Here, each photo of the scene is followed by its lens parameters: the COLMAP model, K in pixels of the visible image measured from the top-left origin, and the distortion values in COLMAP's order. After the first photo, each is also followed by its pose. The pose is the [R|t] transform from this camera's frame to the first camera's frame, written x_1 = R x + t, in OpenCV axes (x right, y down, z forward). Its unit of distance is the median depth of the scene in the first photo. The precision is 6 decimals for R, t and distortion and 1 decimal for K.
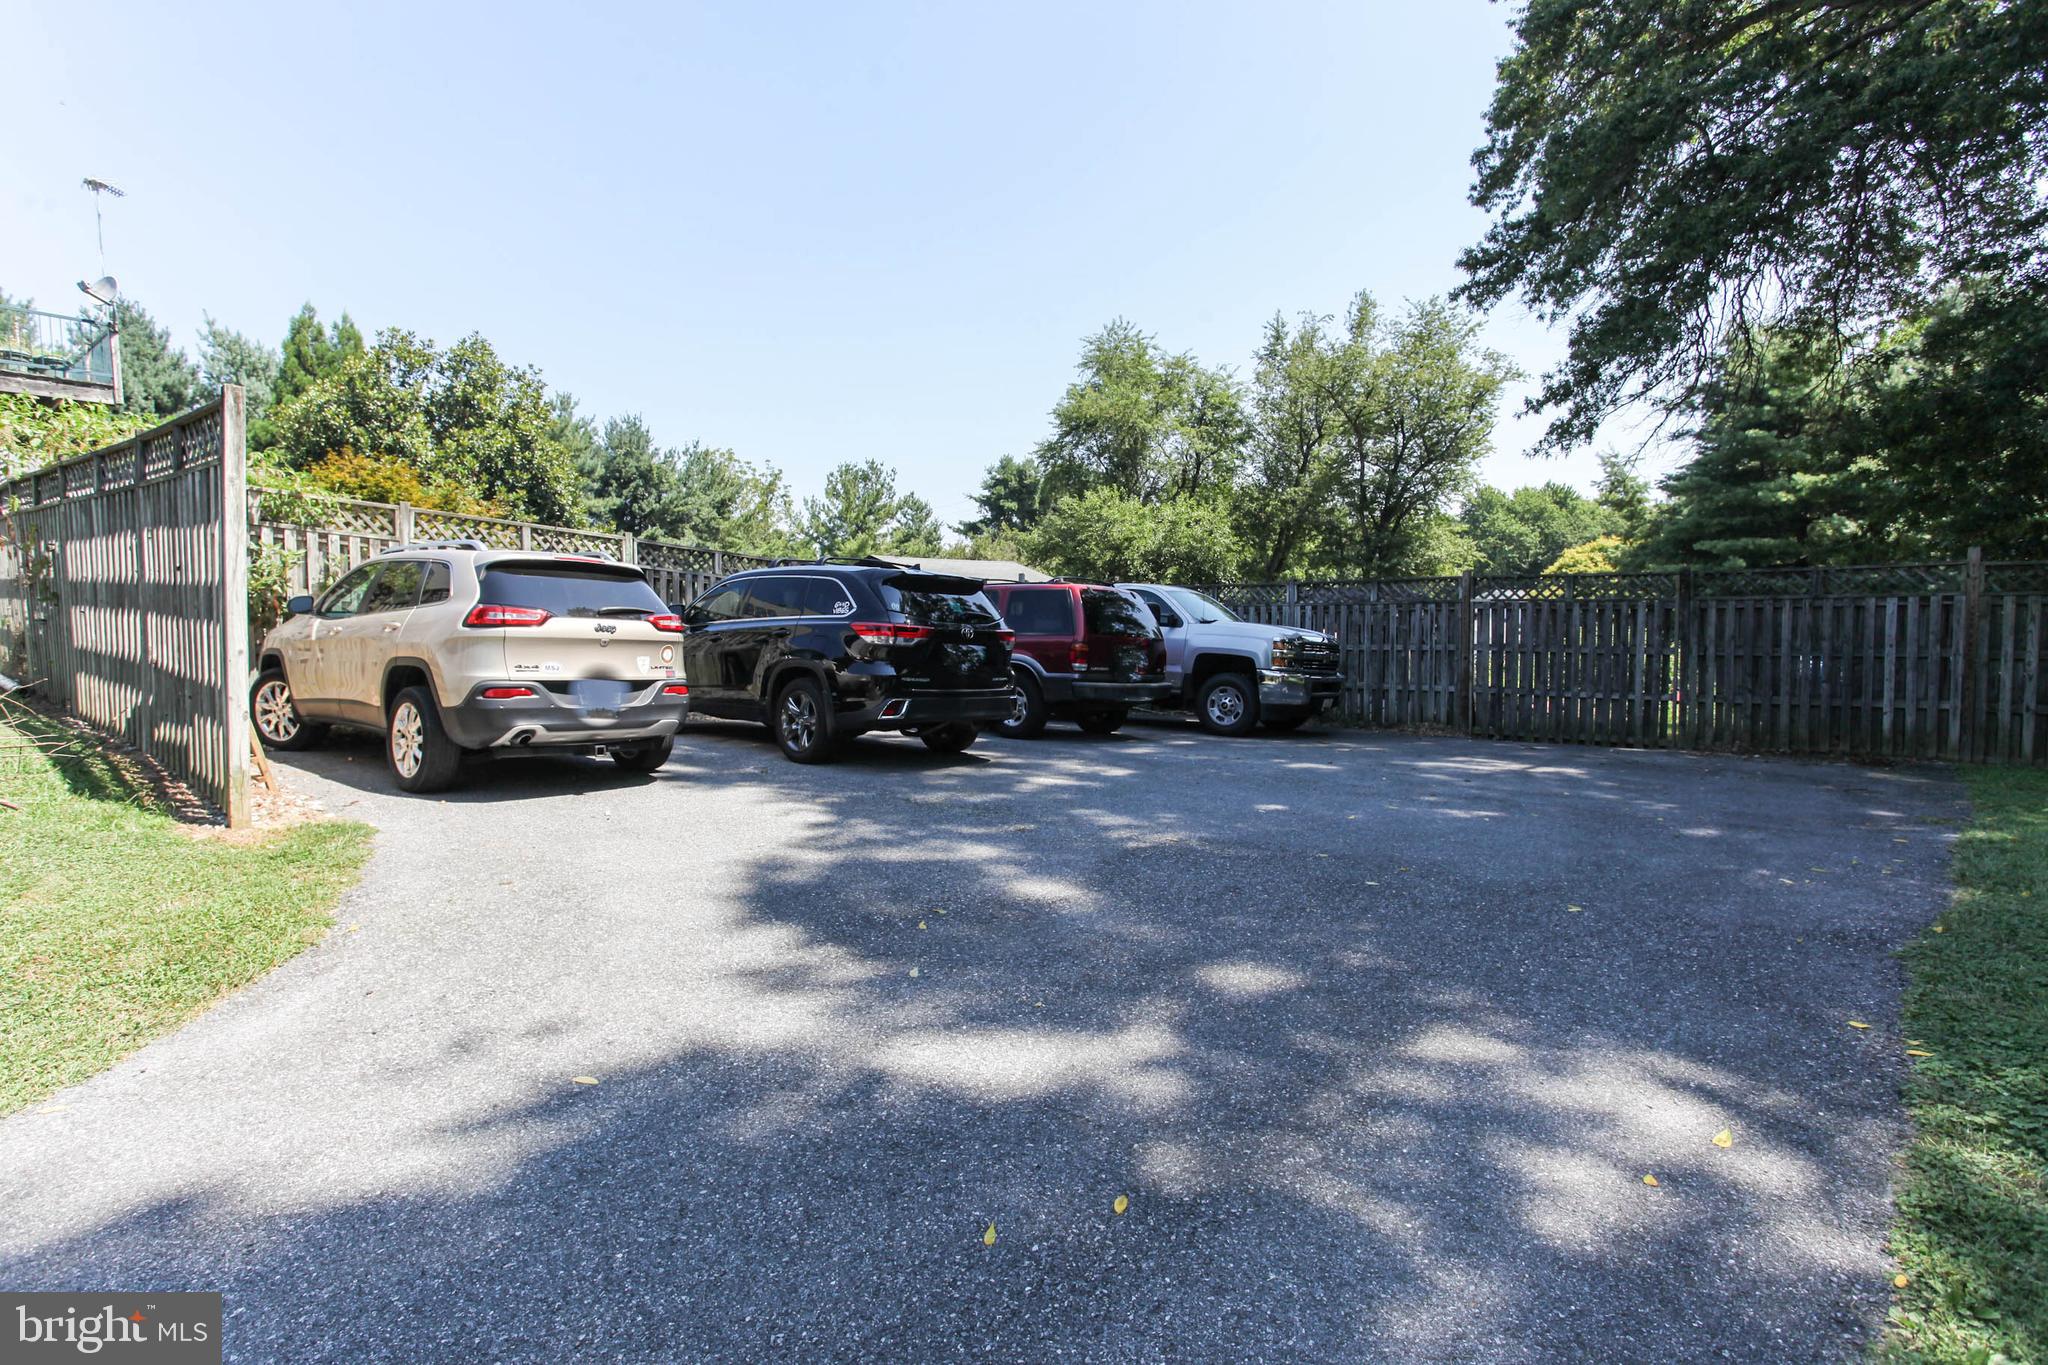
lens RADIAL K [[1018.5, 0, 1024.0], [0, 1018.5, 682.5], [0, 0, 1]] dist [-0.056807, 0.036666]
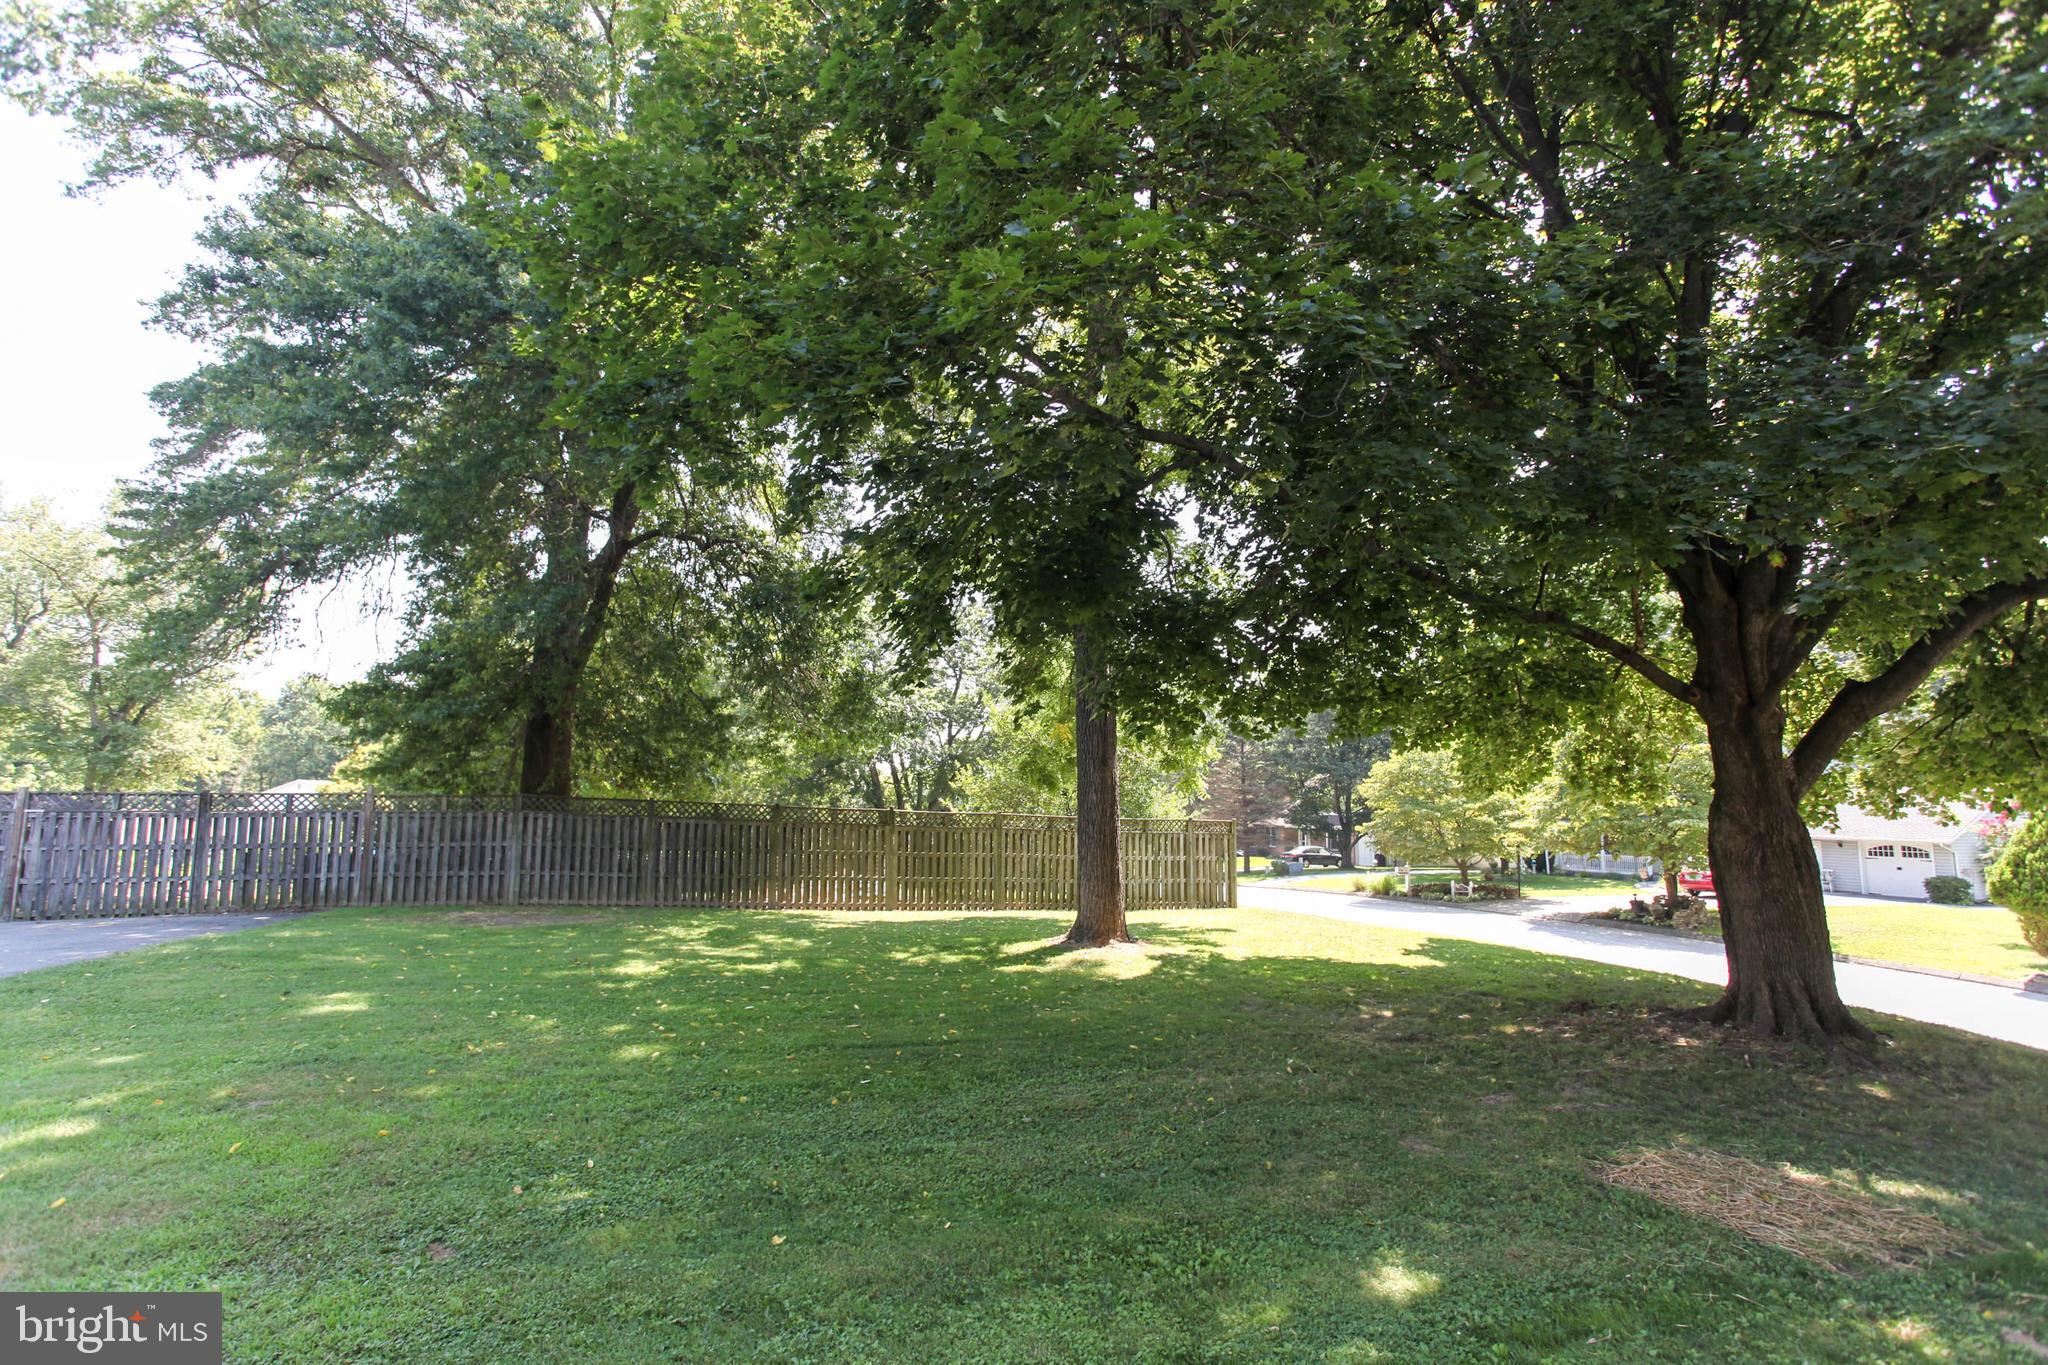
lens RADIAL K [[1018.5, 0, 1024.0], [0, 1018.5, 682.5], [0, 0, 1]] dist [-0.056807, 0.036666]
pose [[0.523170, 0.112404, 0.844783, 0.015130], [0.047508, 0.985876, -0.160598, 0.026785], [-0.850903, 0.124154, 0.510440, -0.923620]]
